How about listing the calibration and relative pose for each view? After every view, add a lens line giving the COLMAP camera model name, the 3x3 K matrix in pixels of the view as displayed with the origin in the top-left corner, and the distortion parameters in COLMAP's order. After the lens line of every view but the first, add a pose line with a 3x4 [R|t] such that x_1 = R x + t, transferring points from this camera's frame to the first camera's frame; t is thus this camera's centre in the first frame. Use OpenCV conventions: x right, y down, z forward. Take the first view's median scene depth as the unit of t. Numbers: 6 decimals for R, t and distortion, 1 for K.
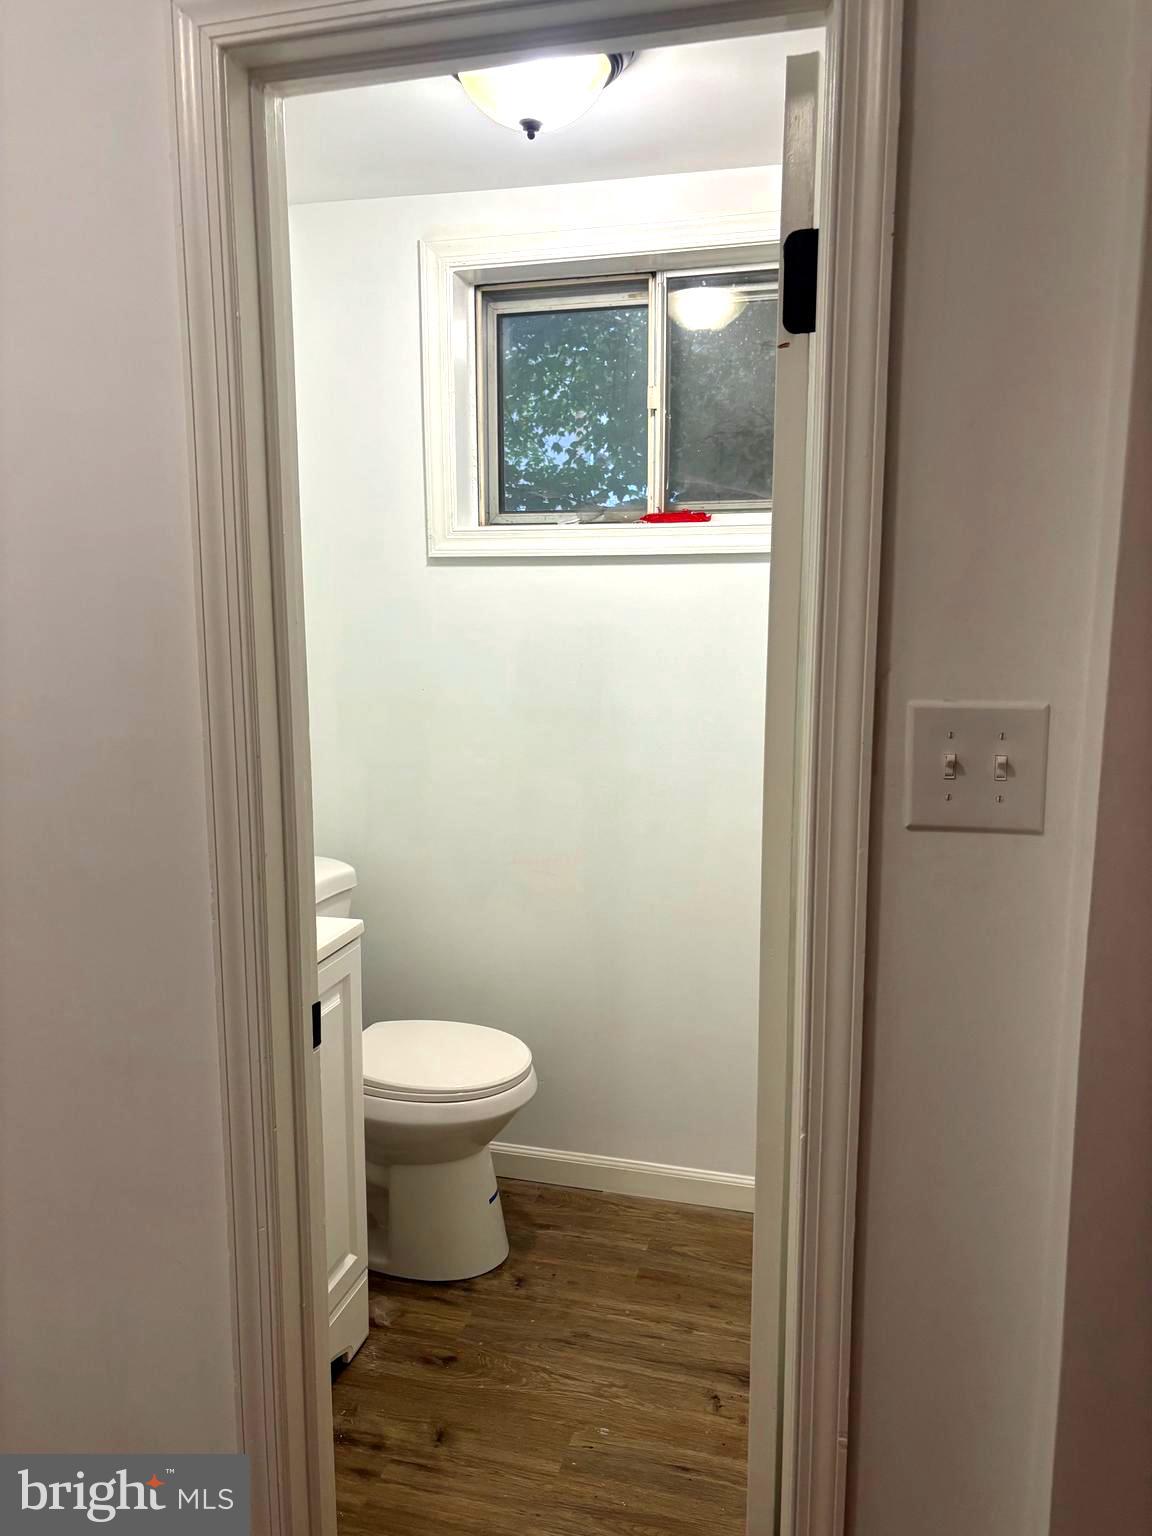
lens RADIAL K [[1156.8, 0, 572.2], [0, 1156.8, 769.6], [0, 0, 1]] dist [0.037107, -0.037118]
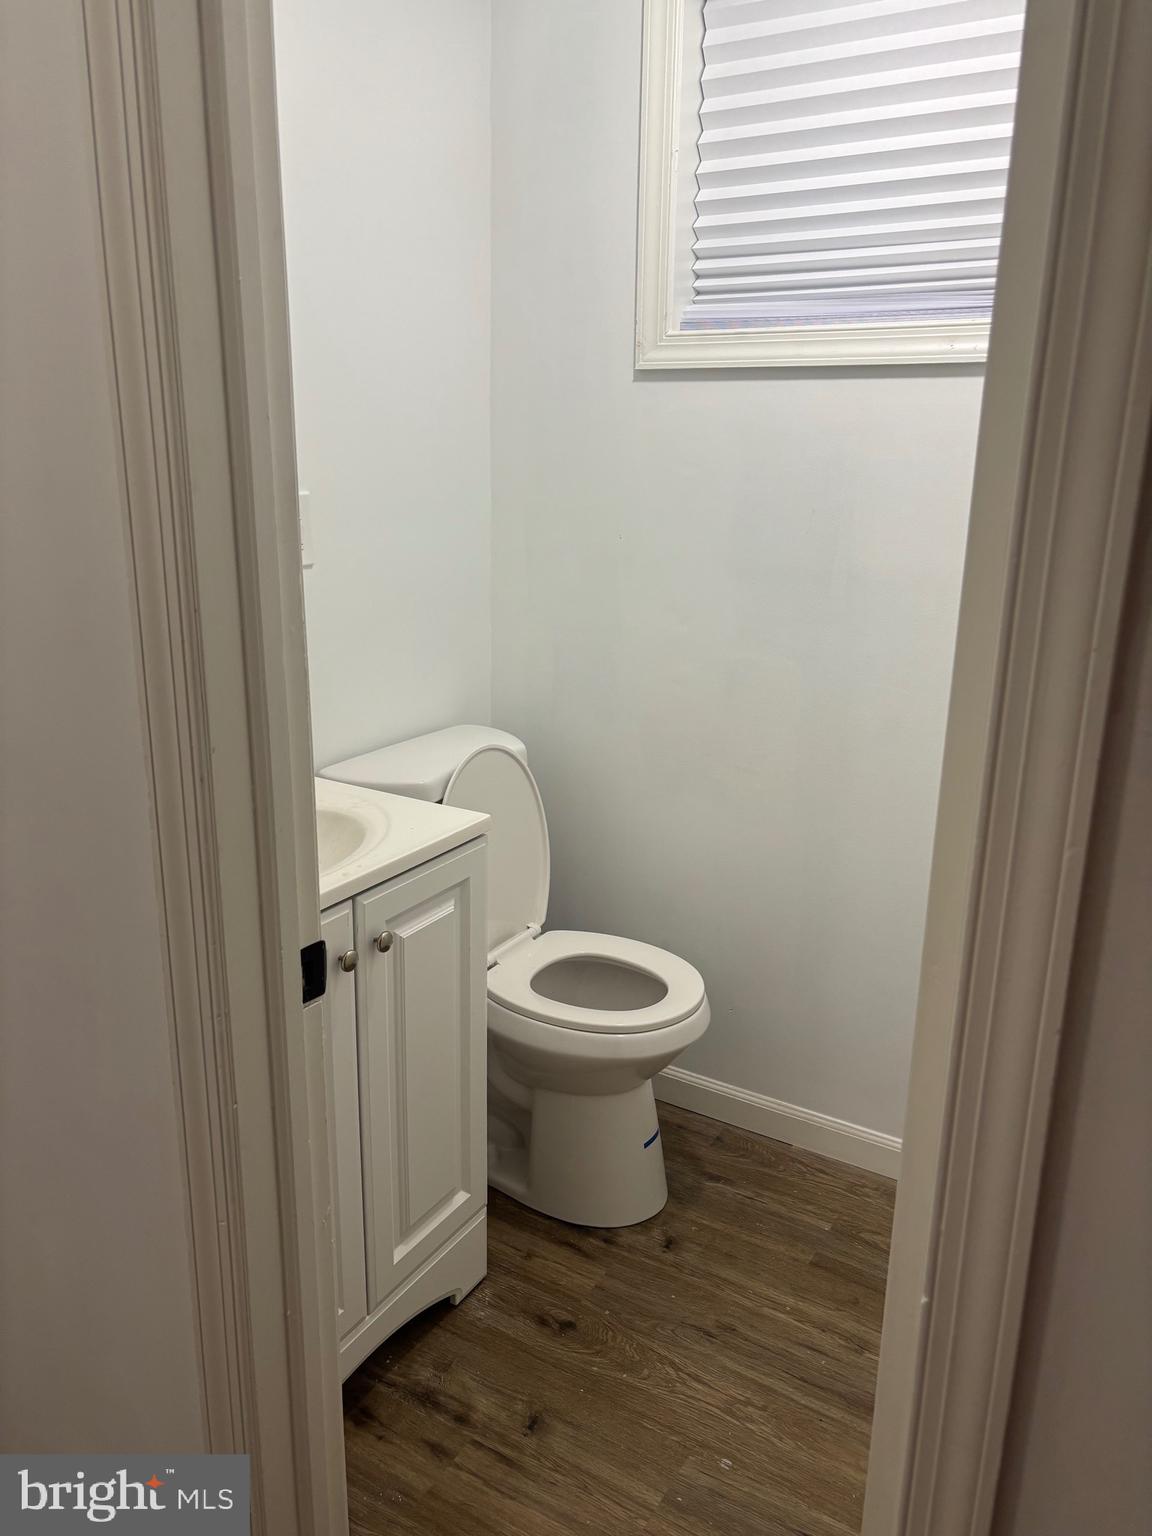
lens RADIAL K [[1156.8, 0, 580.1], [0, 1156.8, 768.4], [0, 0, 1]] dist [0.037107, -0.037118]
pose [[0.963283, 0.089488, -0.253137, 0.084058], [-0.057936, 0.989889, 0.129471, -0.013007], [0.262164, -0.110052, 0.958728, 0.221418]]
